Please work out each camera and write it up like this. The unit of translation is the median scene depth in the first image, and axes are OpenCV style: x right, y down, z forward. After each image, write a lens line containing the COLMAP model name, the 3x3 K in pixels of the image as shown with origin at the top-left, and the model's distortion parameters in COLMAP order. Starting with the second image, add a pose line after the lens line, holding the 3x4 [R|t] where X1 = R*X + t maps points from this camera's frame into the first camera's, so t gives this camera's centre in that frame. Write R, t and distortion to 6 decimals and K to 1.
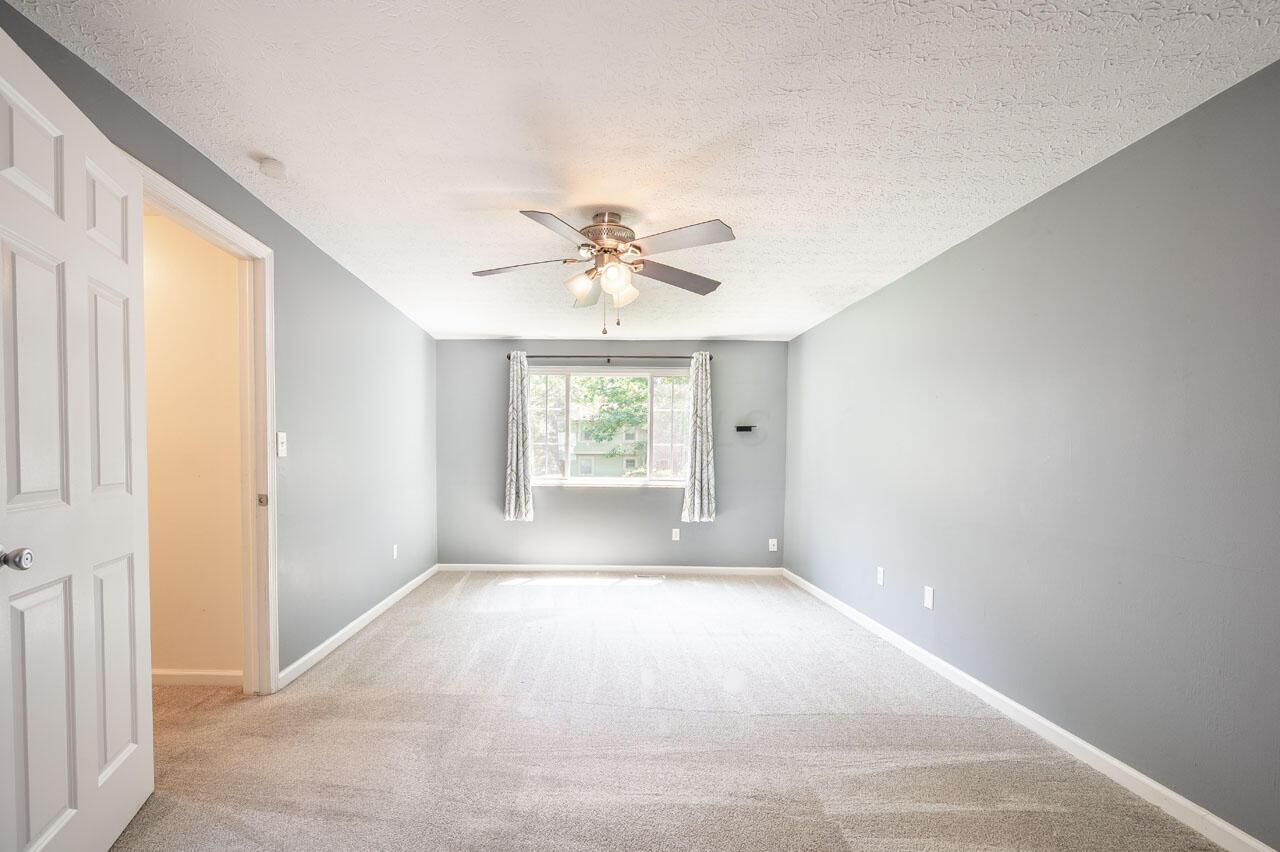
lens RADIAL K [[528.8, 0, 652.3], [0, 528.8, 460.9], [0, 0, 1]] dist [-0.009027, 0.000324]
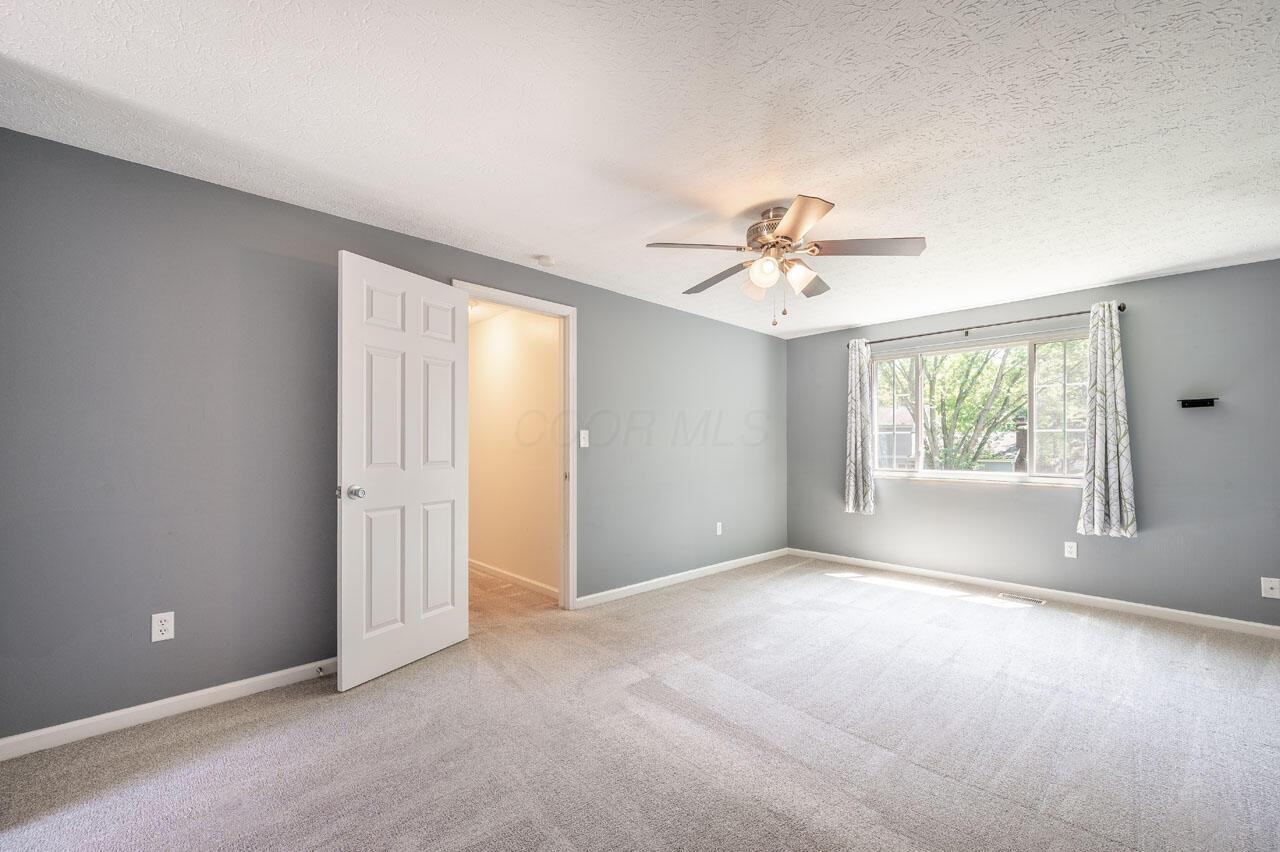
lens RADIAL K [[528.8, 0, 643.7], [0, 528.8, 432.4], [0, 0, 1]] dist [-0.009027, 0.000324]
pose [[0.689370, -0.024713, -0.723987, 0.179395], [-0.002158, 0.999343, -0.036167, 0.001332], [0.724406, 0.026494, 0.688865, 0.046250]]
